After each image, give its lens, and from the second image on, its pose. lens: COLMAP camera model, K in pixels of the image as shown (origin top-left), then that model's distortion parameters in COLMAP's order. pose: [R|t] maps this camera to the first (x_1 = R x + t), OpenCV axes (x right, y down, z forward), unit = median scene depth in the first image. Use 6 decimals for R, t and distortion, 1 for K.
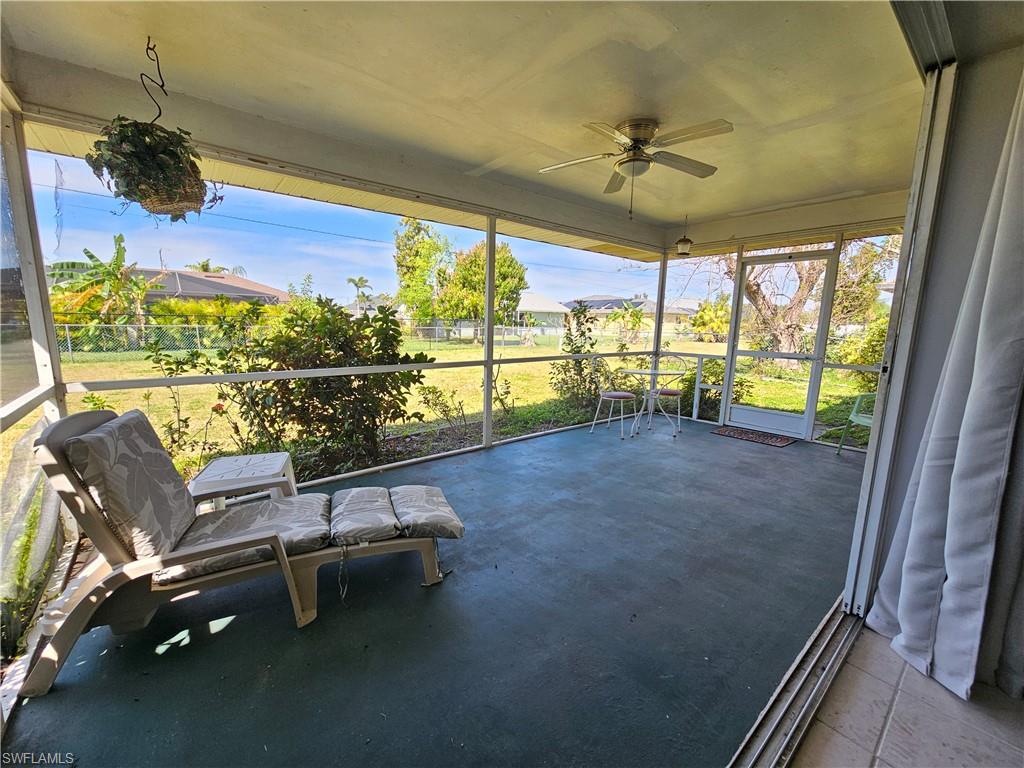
lens RADIAL K [[419.1, 0, 507.9], [0, 419.1, 395.7], [0, 0, 1]] dist [-0.013547, 0.007939]
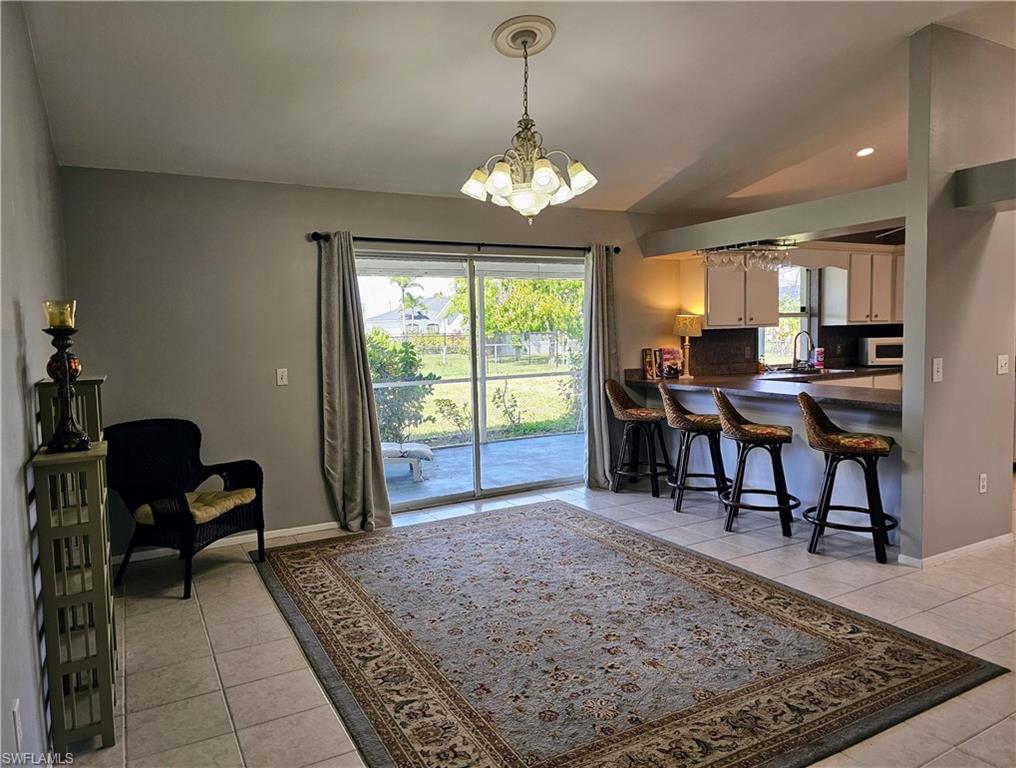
lens RADIAL K [[679.5, 0, 508.8], [0, 679.5, 378.9], [0, 0, 1]] dist [0.069809, -0.084498]
pose [[0.981808, -0.025927, -0.188097, 0.314714], [0.006983, 0.994894, -0.100683, 0.099354], [0.189747, 0.097538, 0.976976, -0.787452]]
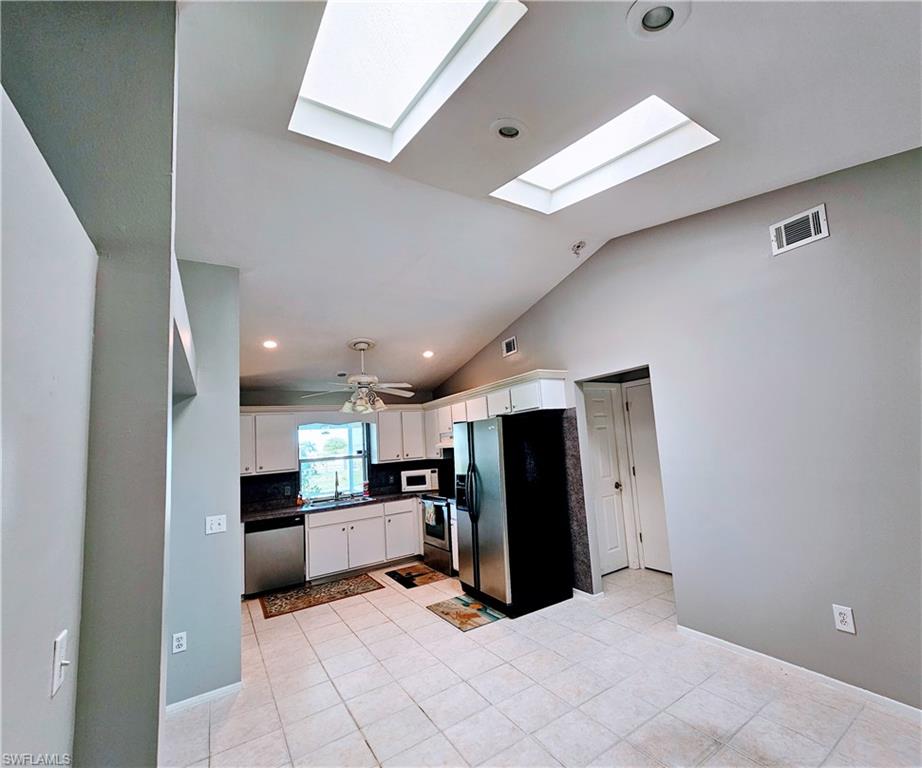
lens RADIAL K [[420.4, 0, 507.6], [0, 420.4, 395.6], [0, 0, 1]] dist [-0.000350, 0.000085]
pose [[0.991876, -0.101952, -0.076077, 1.086900], [0.077026, 0.957301, -0.278642, 0.034186], [0.101237, 0.270518, 0.957377, -0.470039]]
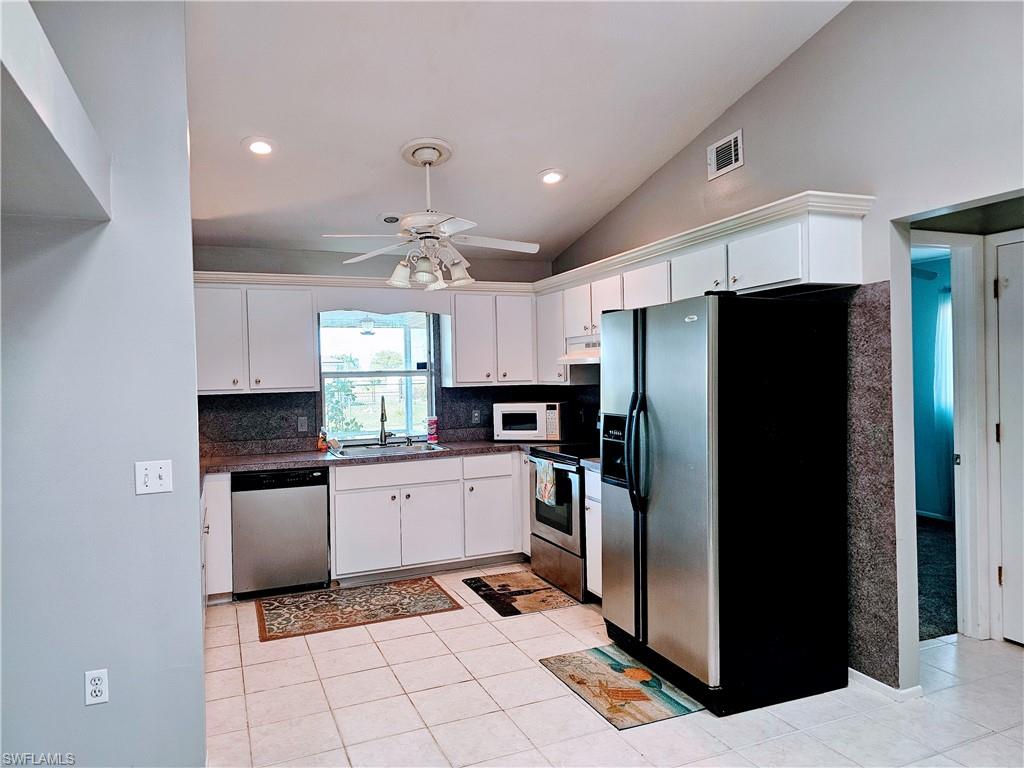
lens RADIAL K [[678.3, 0, 512.1], [0, 678.3, 379.8], [0, 0, 1]] dist [0.036627, -0.002313]
pose [[0.956547, -0.038432, -0.289036, 1.021219], [-0.009206, 0.986801, -0.161677, 0.021362], [0.291434, 0.157312, 0.943567, -0.322659]]
